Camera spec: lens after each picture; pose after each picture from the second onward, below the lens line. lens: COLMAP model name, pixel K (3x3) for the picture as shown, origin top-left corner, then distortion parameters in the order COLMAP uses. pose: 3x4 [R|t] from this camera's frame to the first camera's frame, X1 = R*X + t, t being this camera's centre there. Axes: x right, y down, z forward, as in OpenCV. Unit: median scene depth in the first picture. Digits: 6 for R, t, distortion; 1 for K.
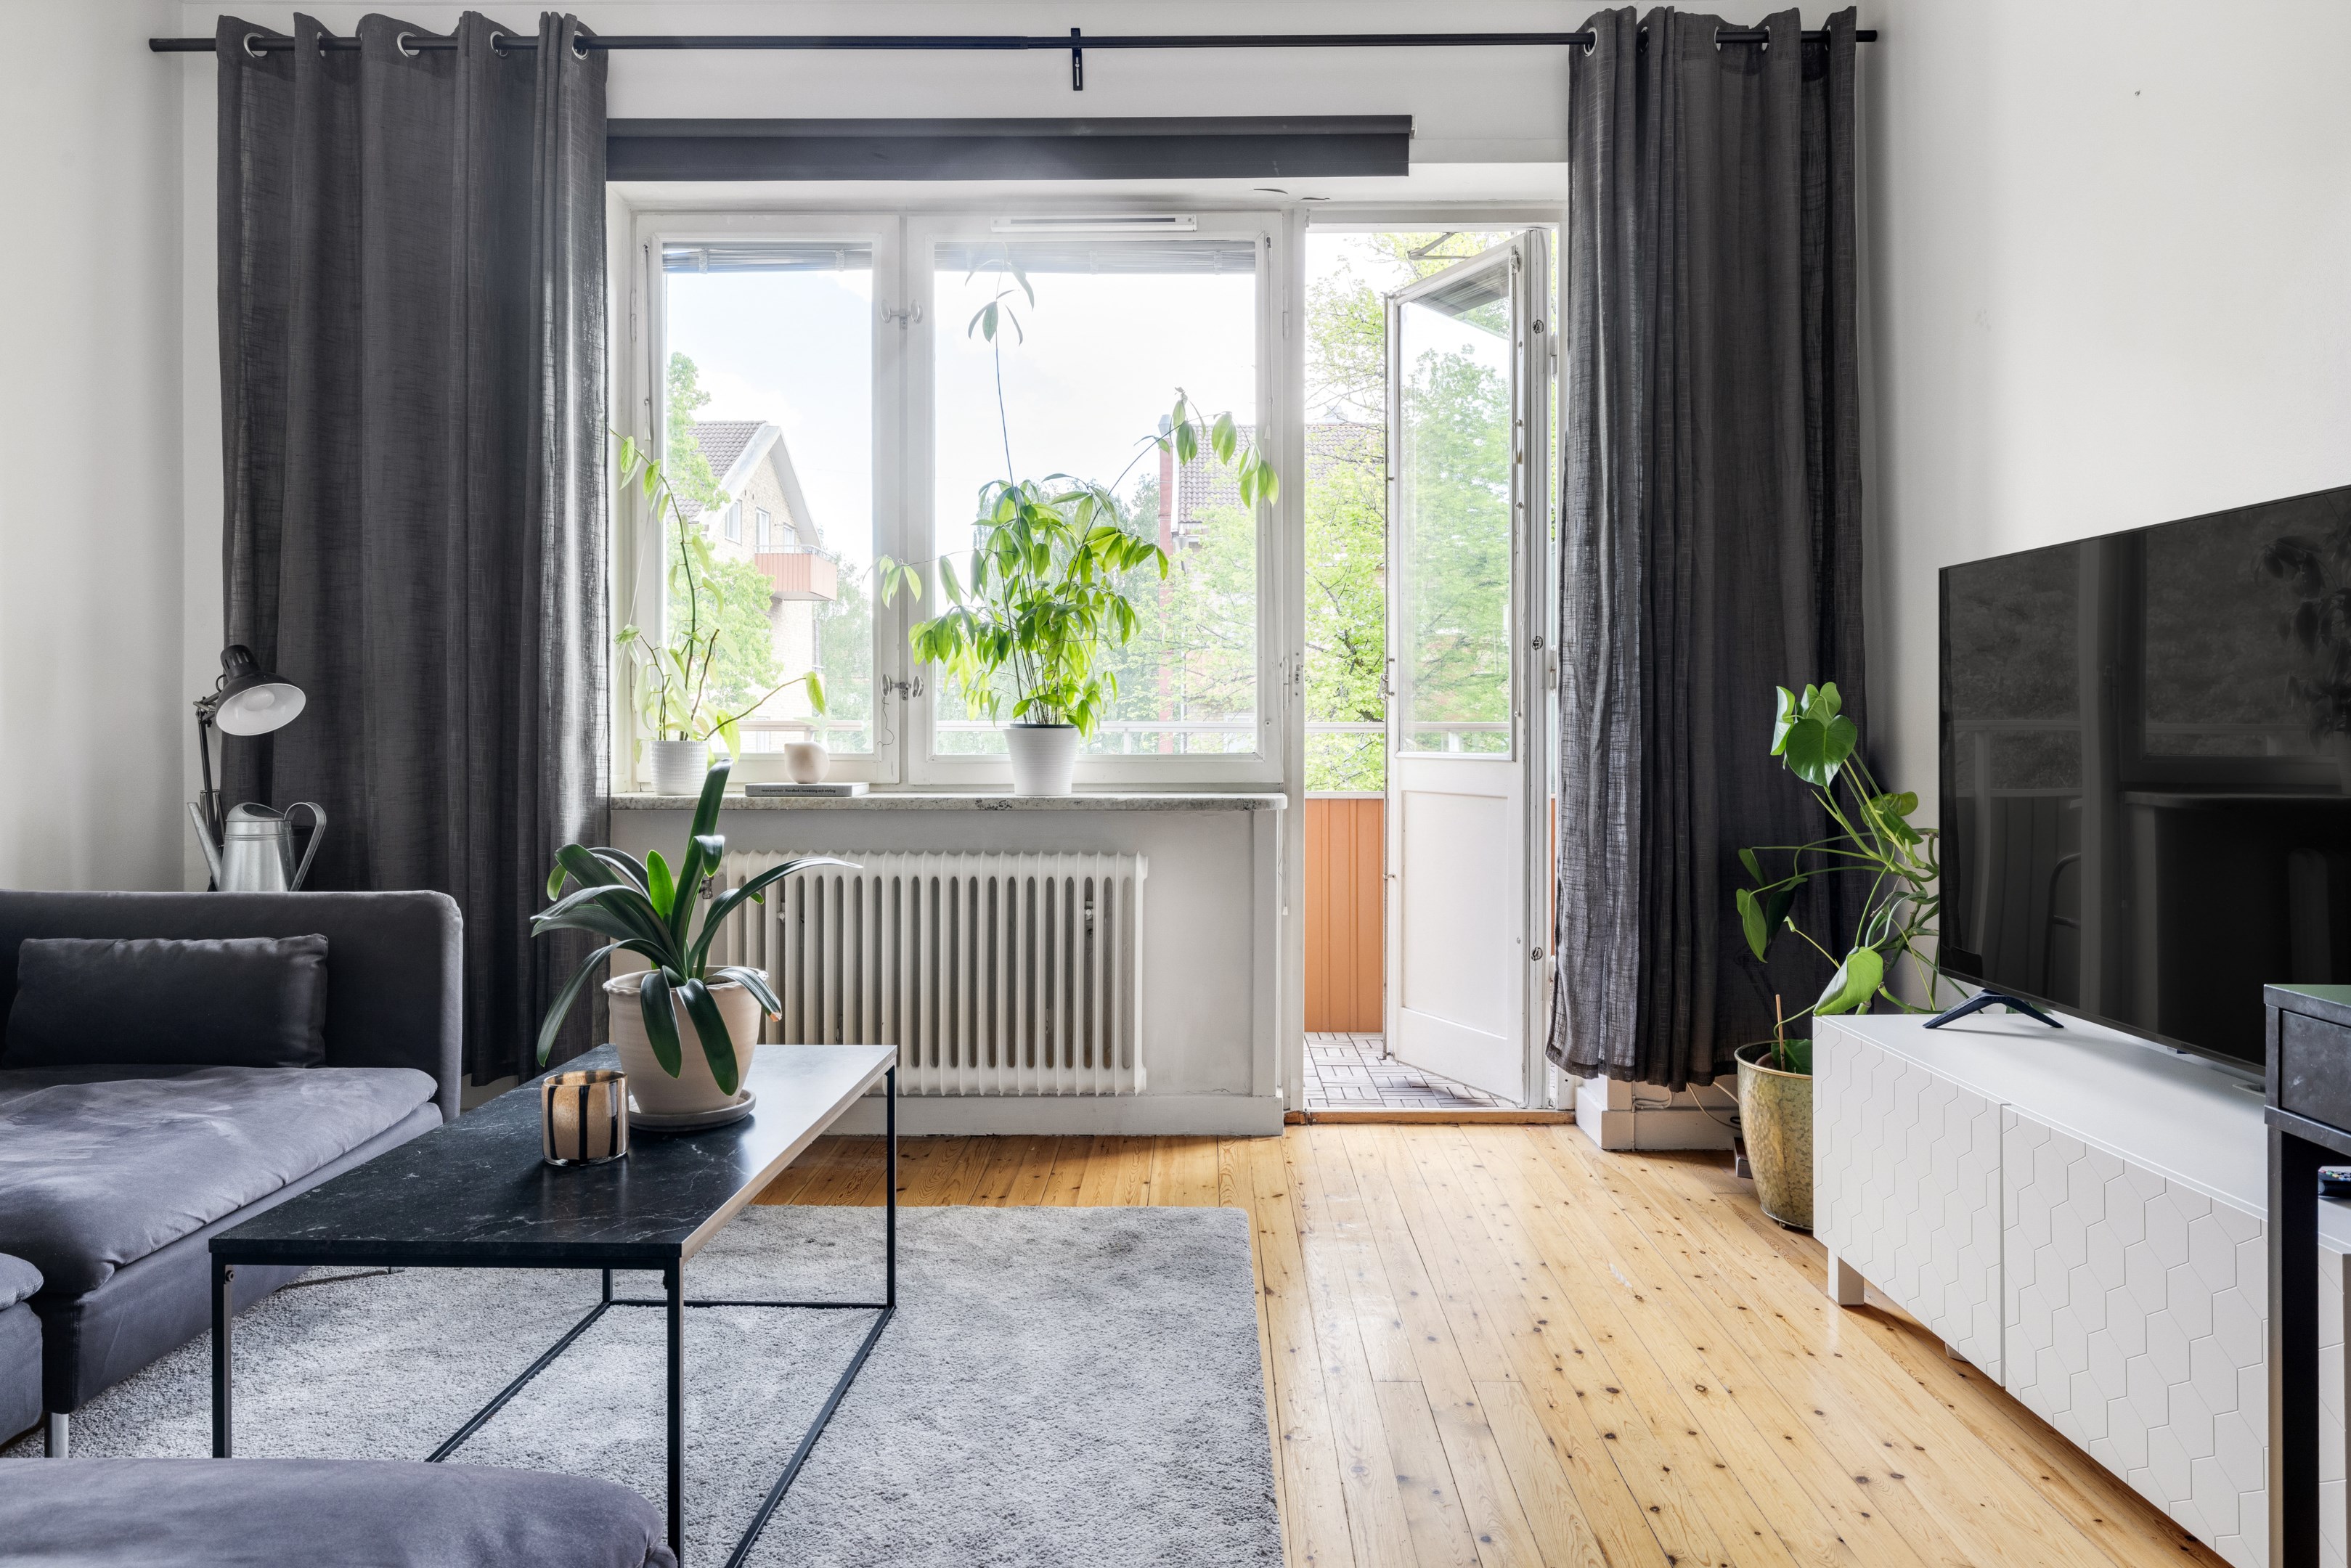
lens RADIAL K [[1548.1, 0, 1187.1], [0, 1548.1, 729.5], [0, 0, 1]] dist [-0.001899, 0.003429]
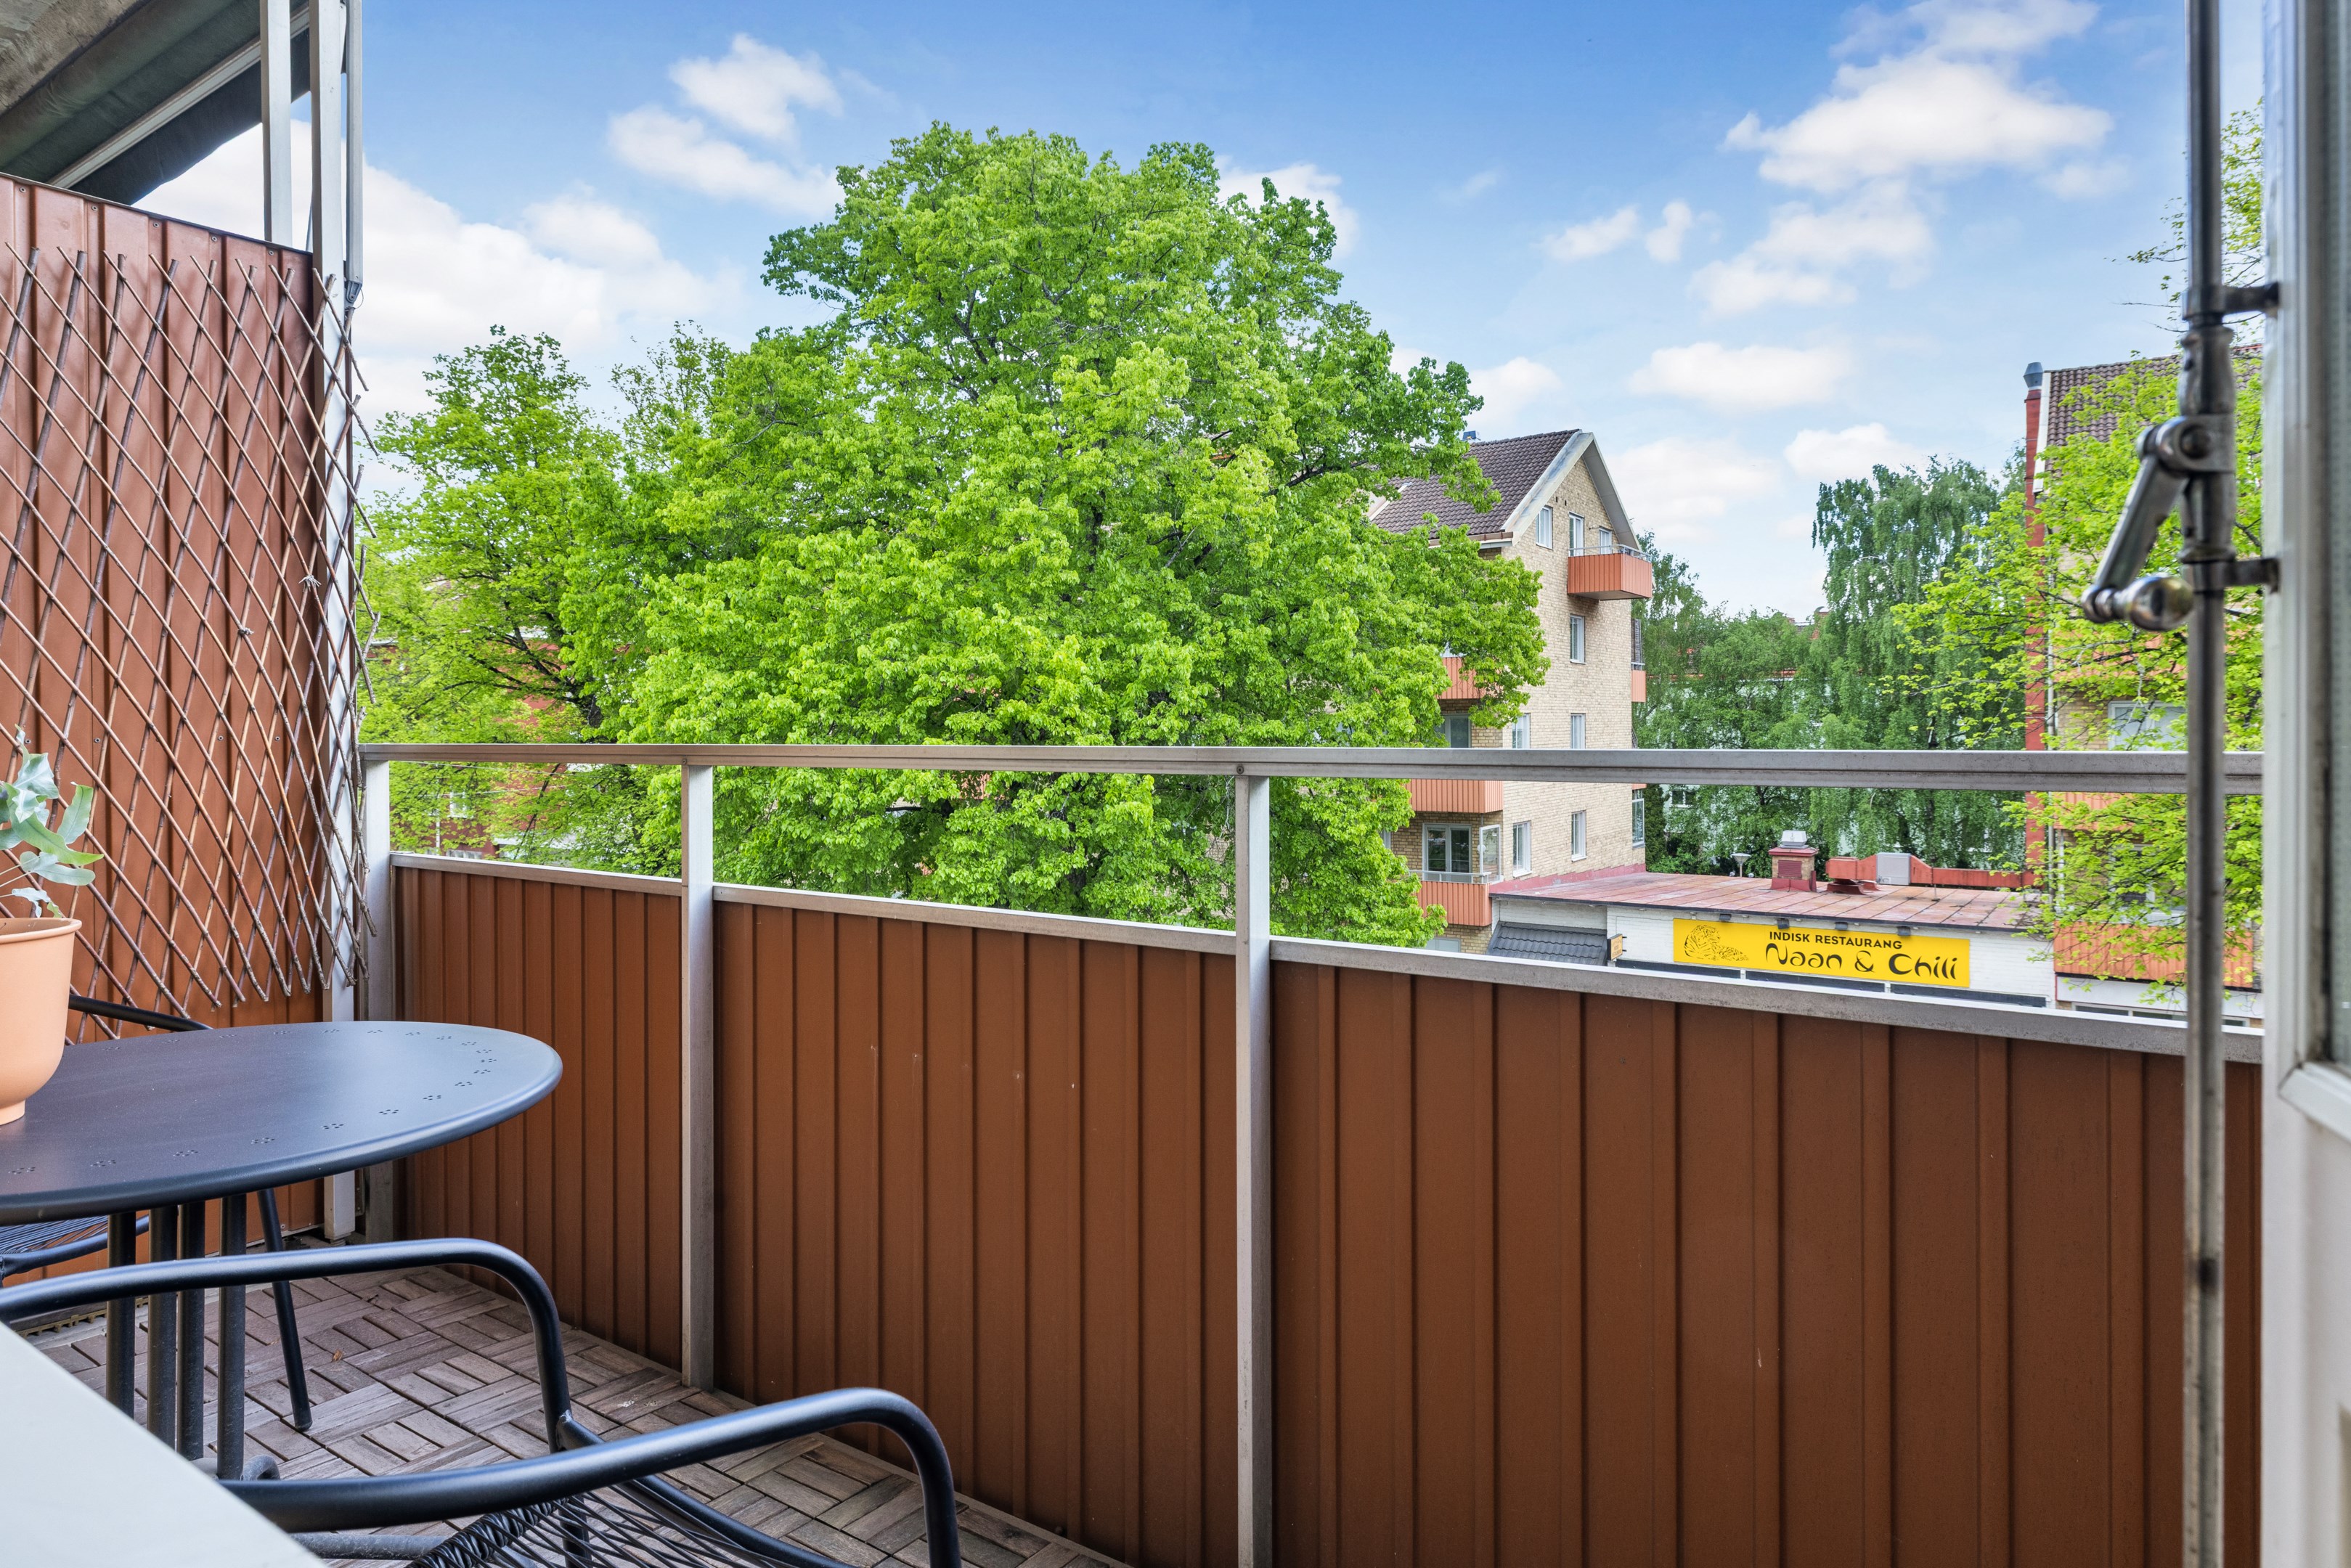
lens RADIAL K [[1364.4, 0, 1160.9], [0, 1364.4, 755.6], [0, 0, 1]] dist [-0.004441, 0.000390]
pose [[0.825567, 0.003168, -0.564295, 0.178893], [0.010042, 0.999743, 0.020305, -0.012645], [0.564214, -0.022429, 0.825324, 0.985256]]
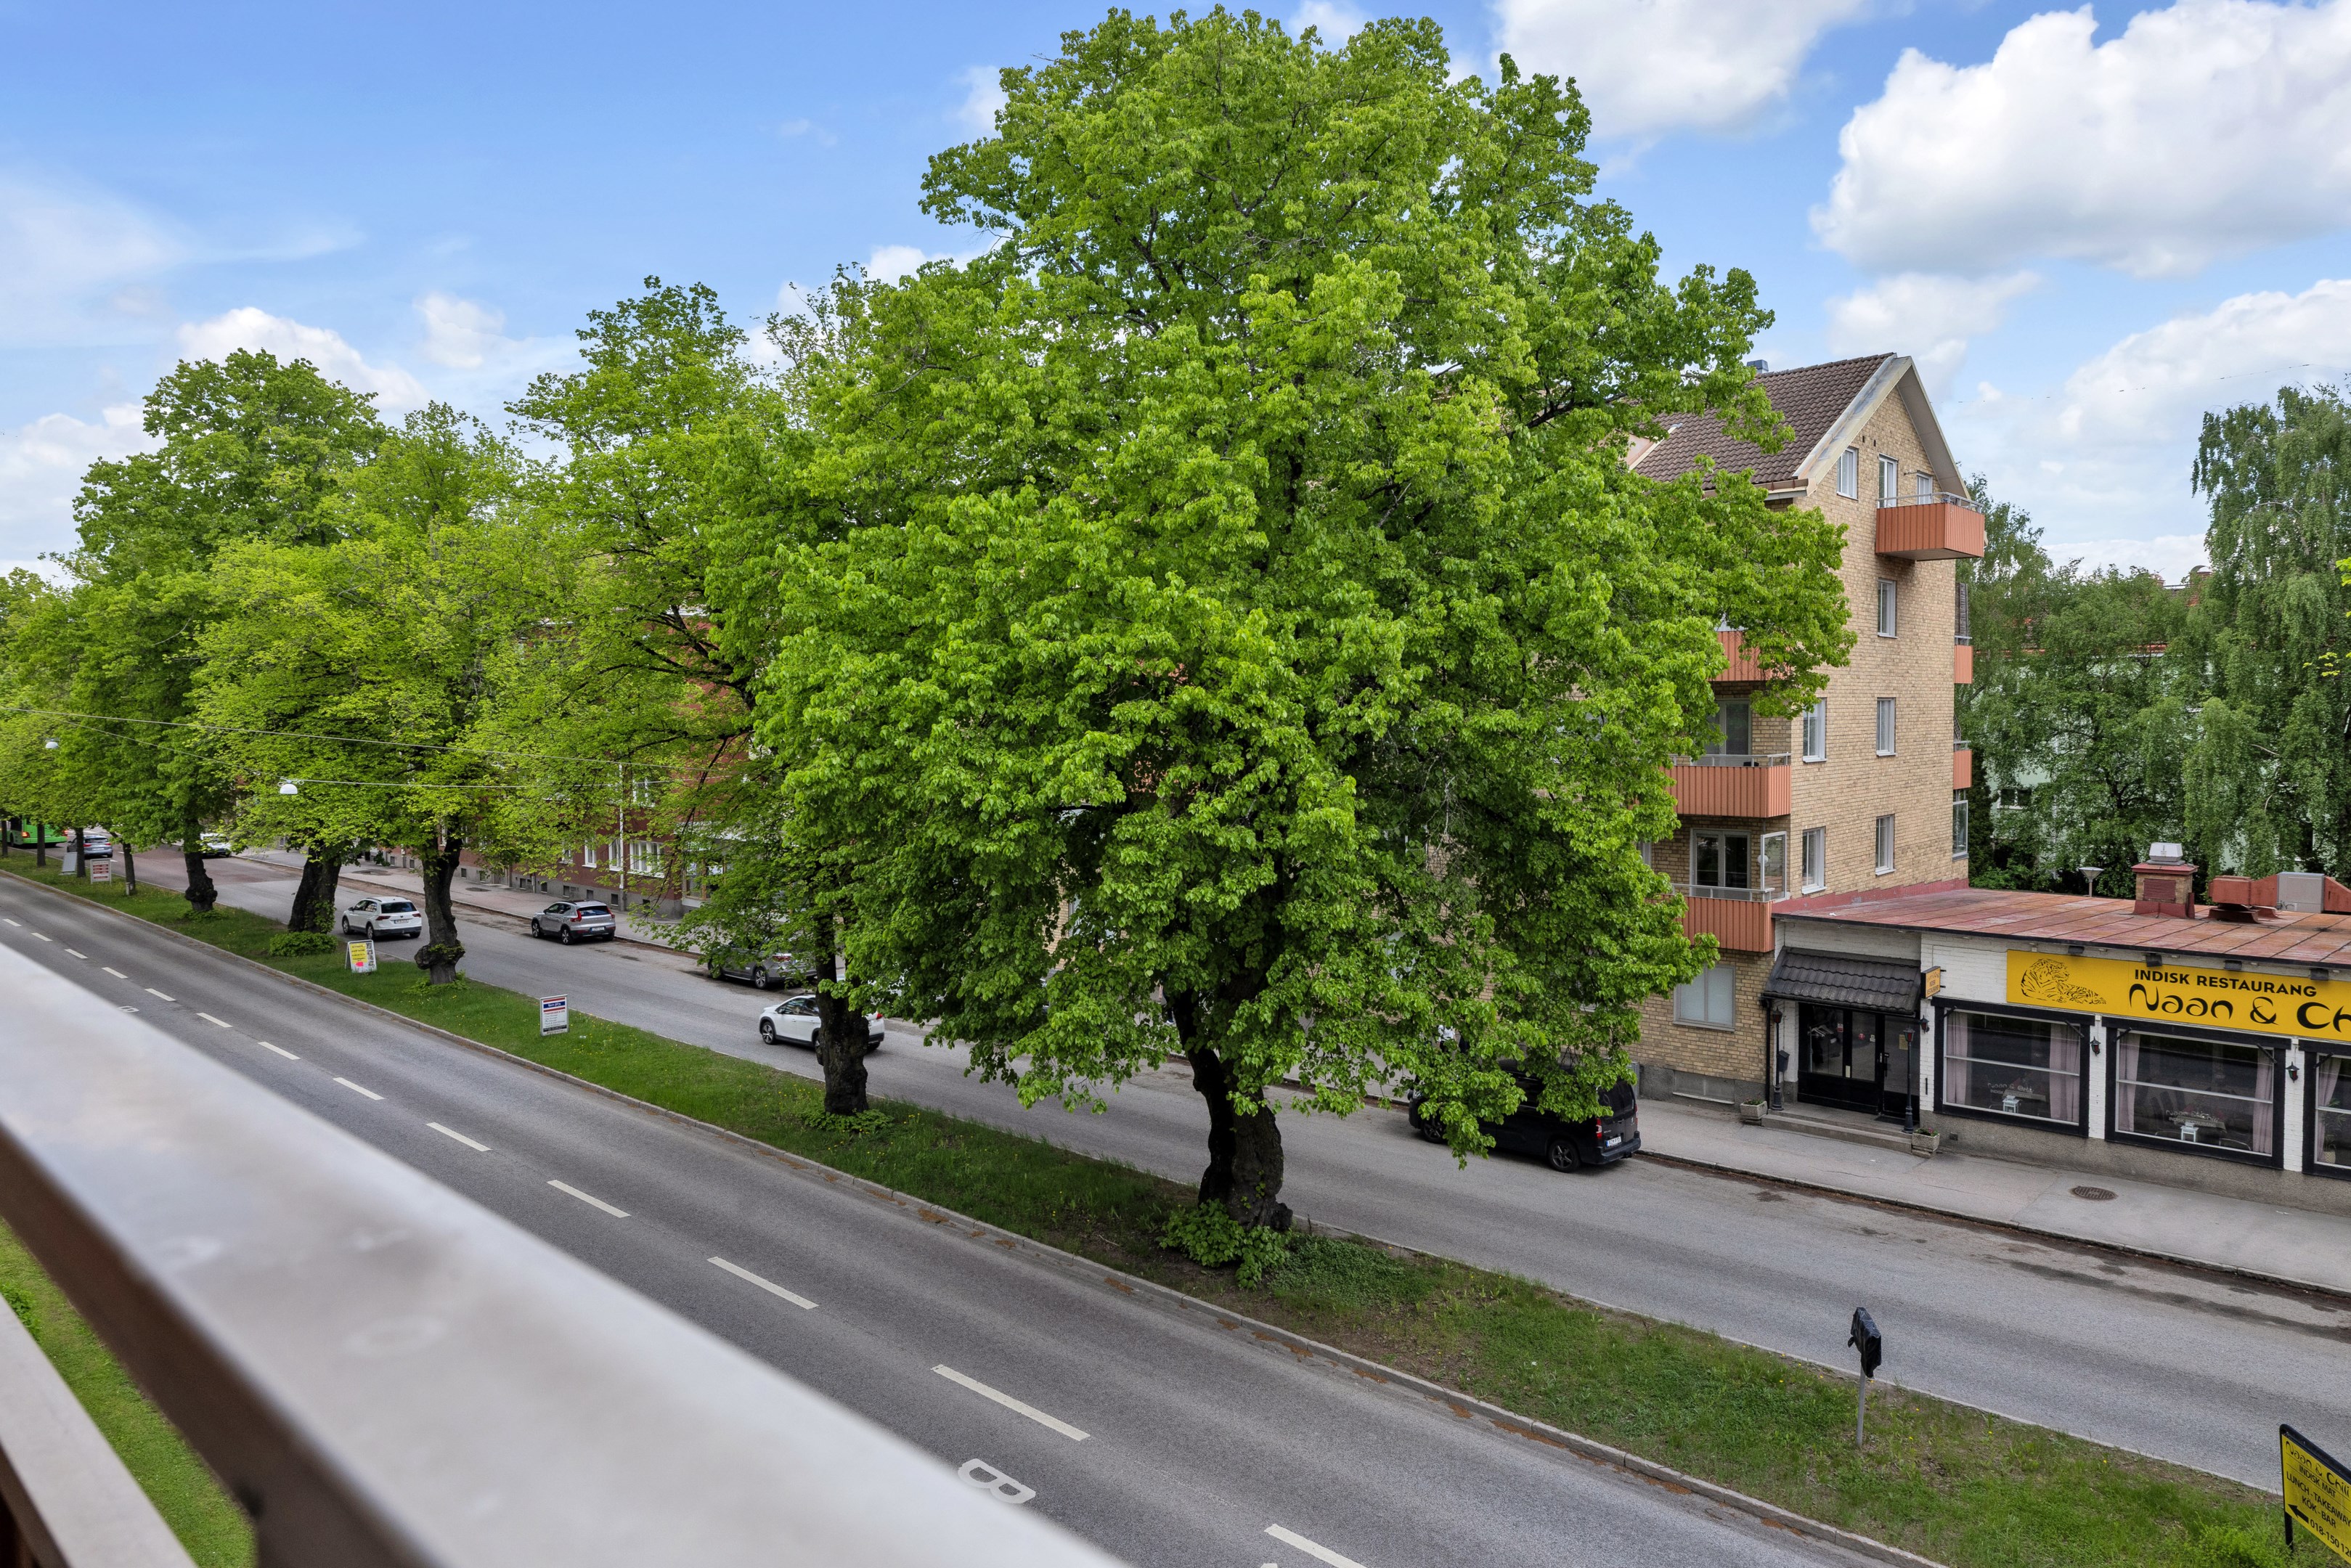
lens RADIAL K [[1513.4, 0, 1175.5], [0, 1513.4, 784.0], [0, 0, 1]] dist [-0.000295, 0.000437]
pose [[0.739231, 0.024001, -0.673024, 0.053424], [0.009380, 0.998901, 0.045925, -0.031432], [0.673387, -0.040262, 0.738193, 1.281773]]
